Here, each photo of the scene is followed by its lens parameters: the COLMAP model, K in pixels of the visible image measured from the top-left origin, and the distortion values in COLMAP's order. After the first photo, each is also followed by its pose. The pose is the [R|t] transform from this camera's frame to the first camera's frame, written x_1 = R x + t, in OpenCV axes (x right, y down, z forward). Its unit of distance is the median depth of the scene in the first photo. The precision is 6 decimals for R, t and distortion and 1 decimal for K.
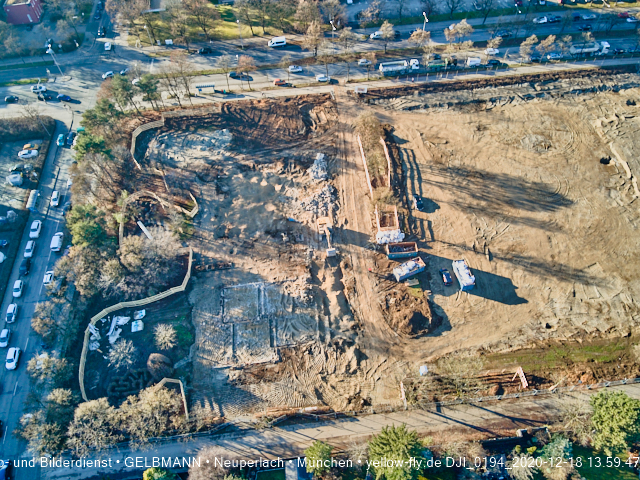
lens RADIAL K [[464.7, 0, 320.0], [0, 464.7, 240.0], [0, 0, 1]] dist [0.067126, -0.080057]
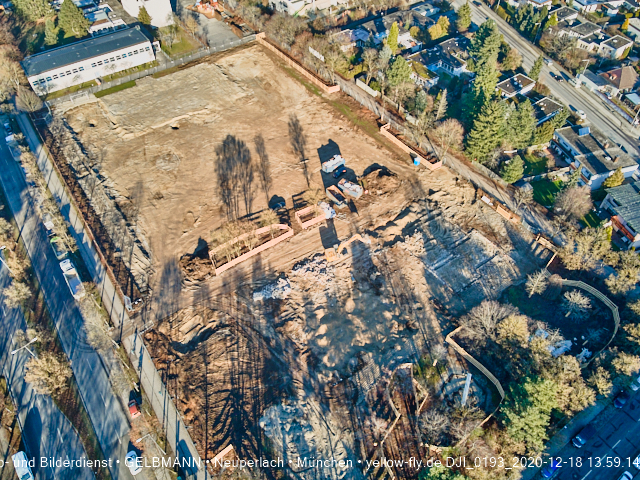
lens RADIAL K [[464.7, 0, 320.0], [0, 464.7, 240.0], [0, 0, 1]] dist [0.067126, -0.080057]
pose [[-0.477467, -0.640300, 0.601698, -0.552765], [0.737887, 0.079574, 0.670217, -0.744293], [-0.477020, 0.763992, 0.434475, 0.544534]]
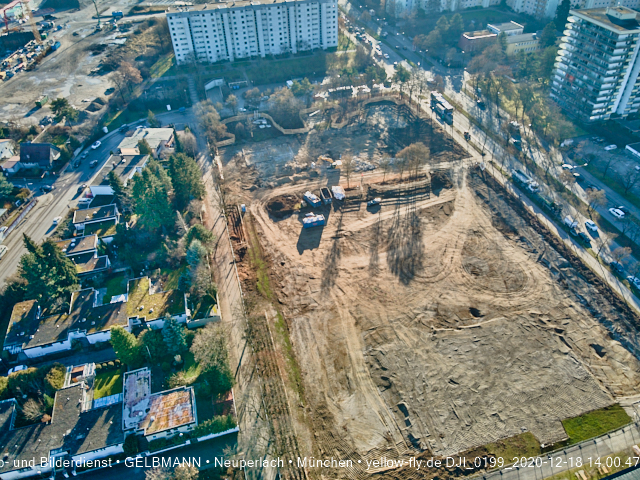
lens RADIAL K [[464.7, 0, 320.0], [0, 464.7, 240.0], [0, 0, 1]] dist [0.067126, -0.080057]
pose [[0.167154, 0.655106, -0.736815, 1.256806], [-0.793209, 0.533206, 0.294128, -0.298621], [0.585559, 0.535283, 0.608763, 0.154396]]
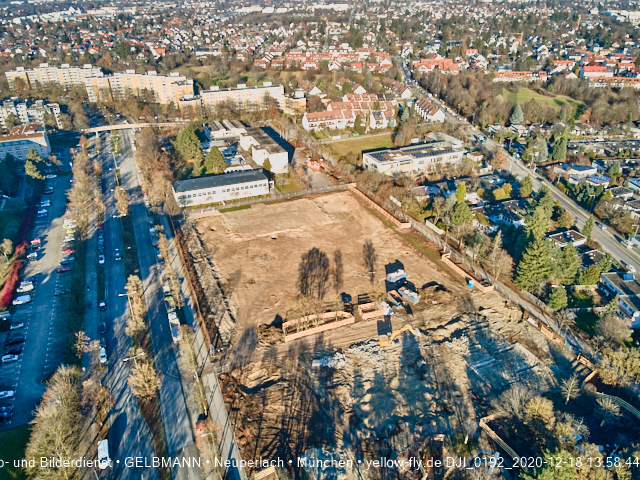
lens RADIAL K [[464.7, 0, 320.0], [0, 464.7, 240.0], [0, 0, 1]] dist [0.067126, -0.080057]
pose [[-0.279805, -0.436957, 0.854856, -0.815735], [0.795257, 0.393343, 0.461354, -0.811731], [-0.537843, 0.808919, 0.237434, 0.599785]]
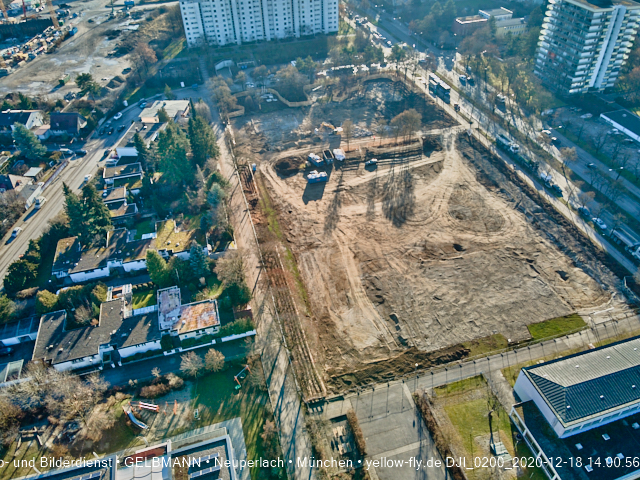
lens RADIAL K [[464.7, 0, 320.0], [0, 464.7, 240.0], [0, 0, 1]] dist [0.067126, -0.080057]
pose [[0.166757, 0.656440, -0.735717, 1.461354], [-0.792740, 0.532954, 0.295844, -0.264241], [0.586307, 0.533898, 0.609259, 0.129574]]
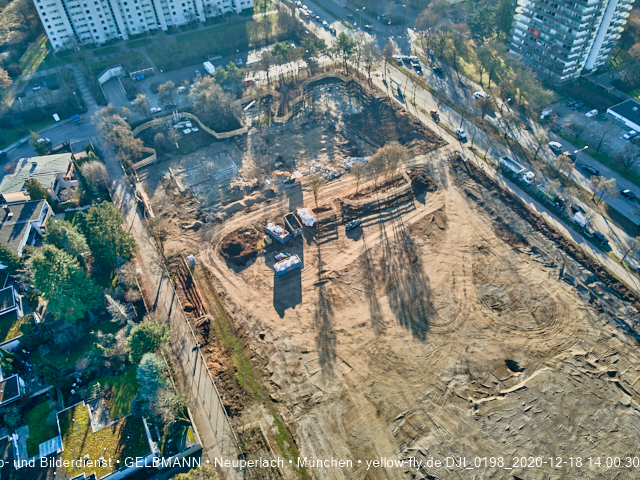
lens RADIAL K [[464.7, 0, 320.0], [0, 464.7, 240.0], [0, 0, 1]] dist [0.067126, -0.080057]
pose [[0.379486, 0.690697, -0.615571, 0.888010], [-0.746632, 0.621544, 0.237116, -0.263567], [0.546380, 0.369623, 0.751564, 0.153093]]
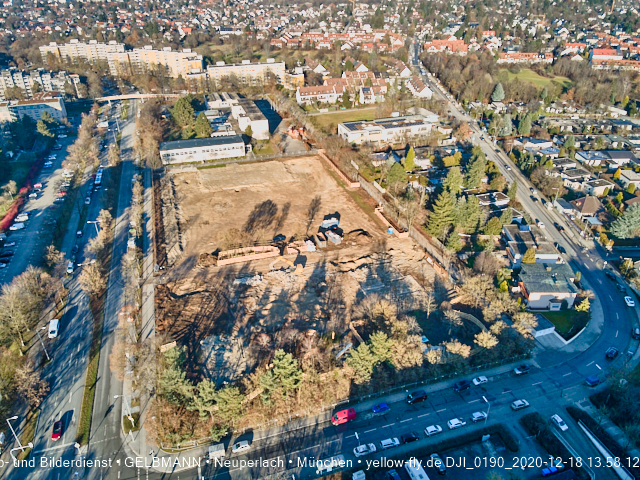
lens RADIAL K [[464.7, 0, 320.0], [0, 464.7, 240.0], [0, 0, 1]] dist [0.067126, -0.080057]
pose [[-0.195504, -0.472739, 0.859241, -1.142271], [0.811380, 0.414157, 0.412476, -0.606067], [-0.550855, 0.777812, 0.302602, 0.470600]]
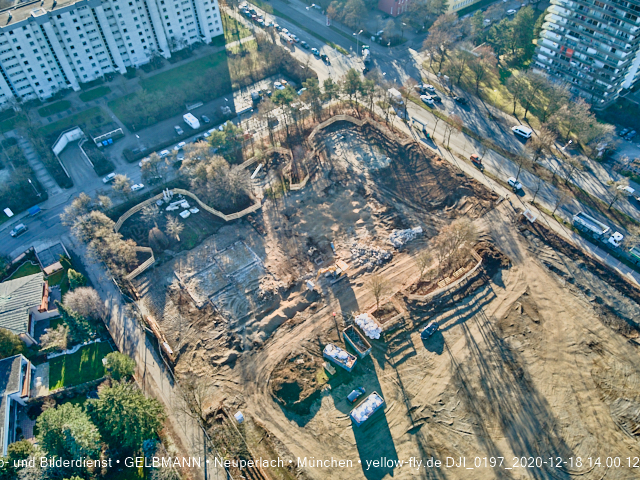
lens RADIAL K [[464.7, 0, 320.0], [0, 464.7, 240.0], [0, 0, 1]] dist [0.067126, -0.080057]
pose [[0.518287, 0.653280, -0.551909, 0.481981], [-0.689965, 0.700721, 0.181493, -0.220737], [0.505300, 0.286733, 0.813914, 0.137940]]
